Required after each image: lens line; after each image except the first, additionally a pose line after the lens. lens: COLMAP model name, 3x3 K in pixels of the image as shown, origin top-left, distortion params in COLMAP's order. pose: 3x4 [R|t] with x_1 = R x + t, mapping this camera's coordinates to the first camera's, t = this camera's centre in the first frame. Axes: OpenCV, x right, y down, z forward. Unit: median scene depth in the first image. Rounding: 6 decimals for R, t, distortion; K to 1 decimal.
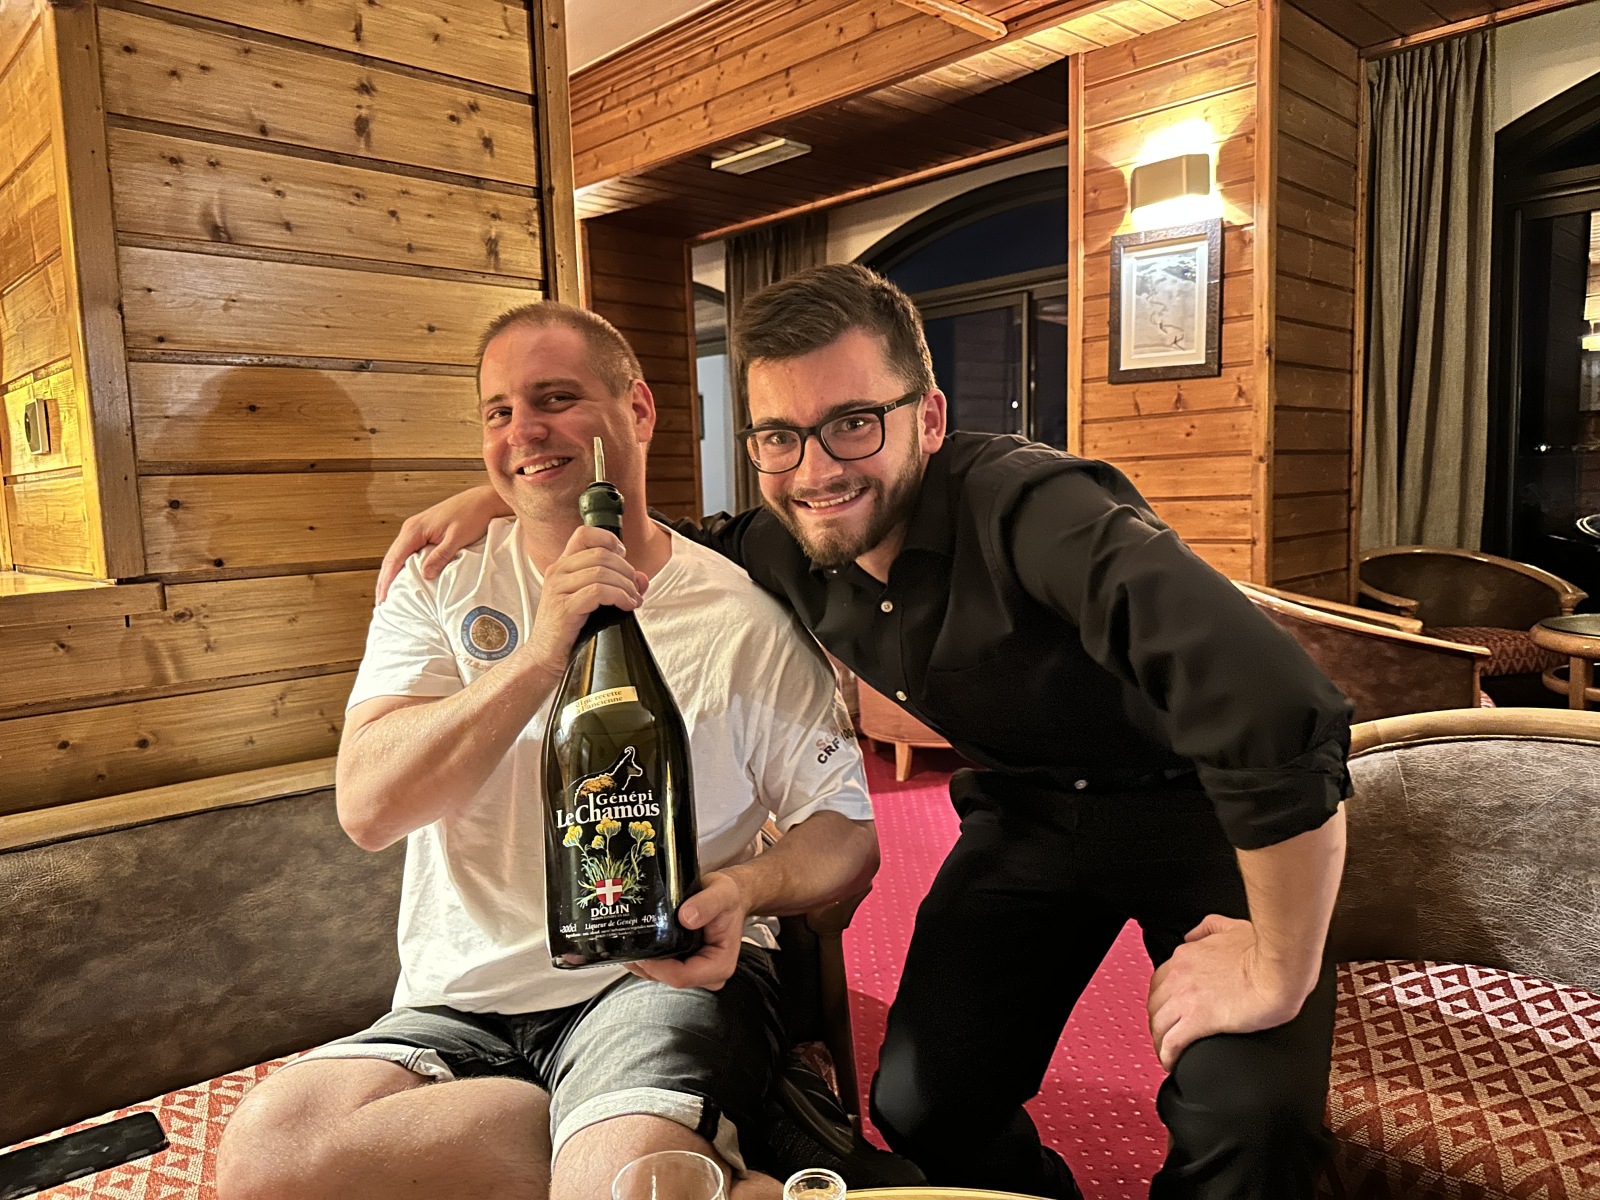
lens RADIAL K [[1140.9, 0, 800.0], [0, 1140.9, 600.0], [0, 0, 1]] dist [0.042049, -0.055841]
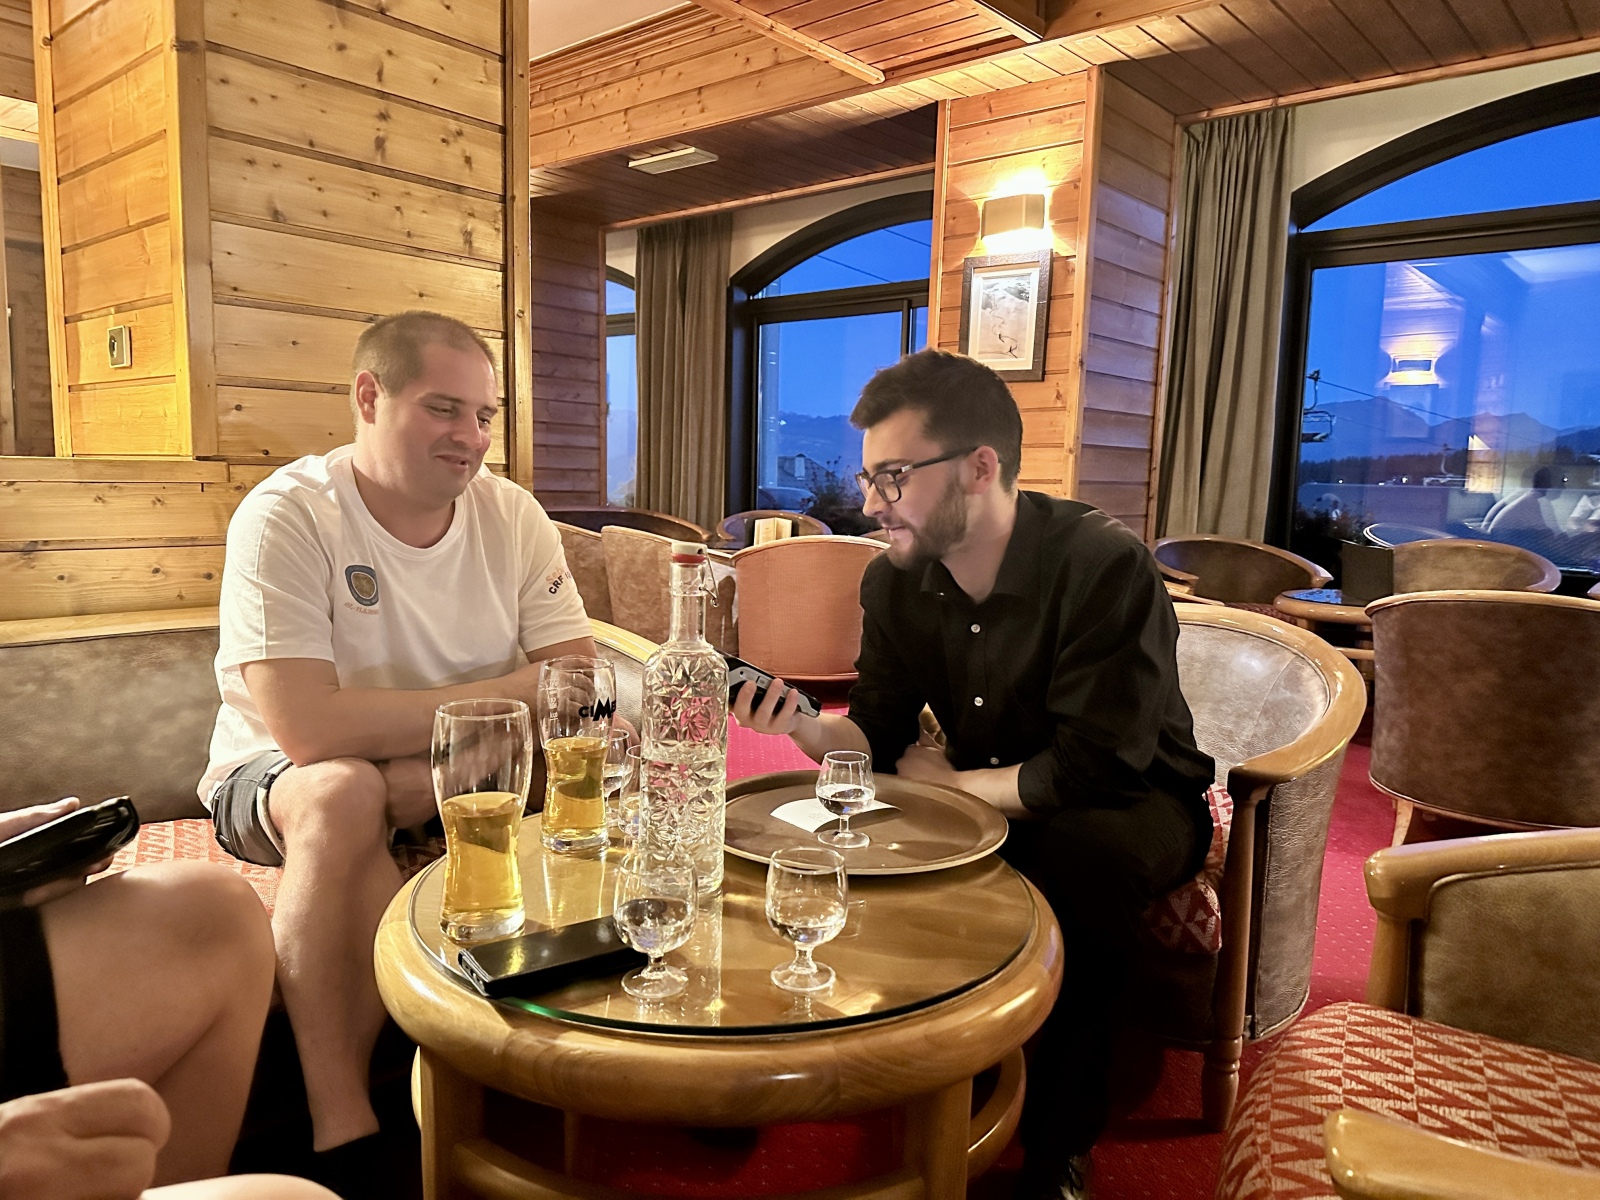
lens RADIAL K [[1125.1, 0, 800.0], [0, 1125.1, 600.0], [0, 0, 1]] dist [0.107096, -0.157581]
pose [[0.994415, 0.047823, 0.094085, 0.006692], [-0.048604, 0.998800, 0.006026, 0.042395], [-0.093684, -0.010566, 0.995546, -0.176231]]
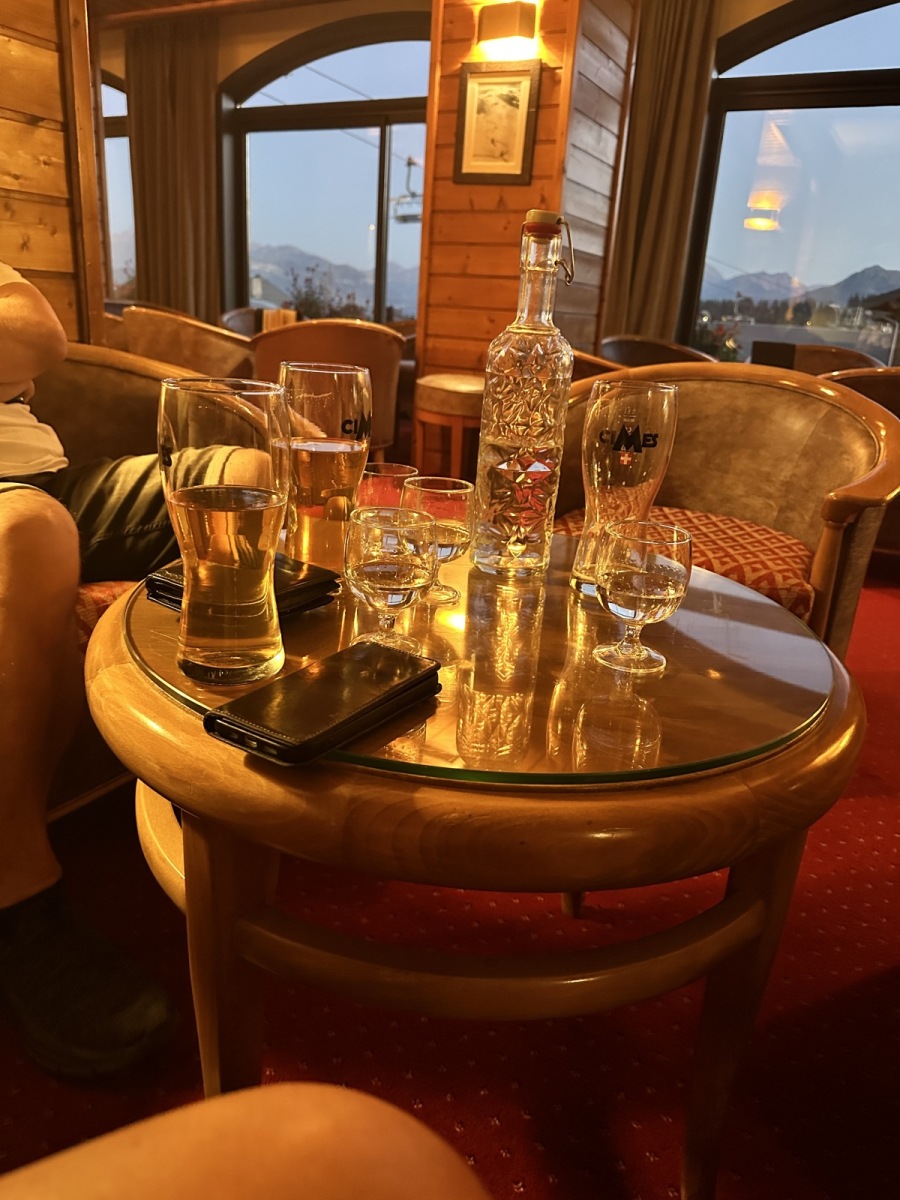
lens RADIAL K [[855.7, 0, 450.0], [0, 855.7, 600.0], [0, 0, 1]] dist [0.042049, -0.055841]
pose [[0.951143, -0.003943, 0.308727, -0.053241], [-0.066409, 0.973903, 0.217034, 0.075627], [-0.301525, -0.226932, 0.926058, -0.058934]]
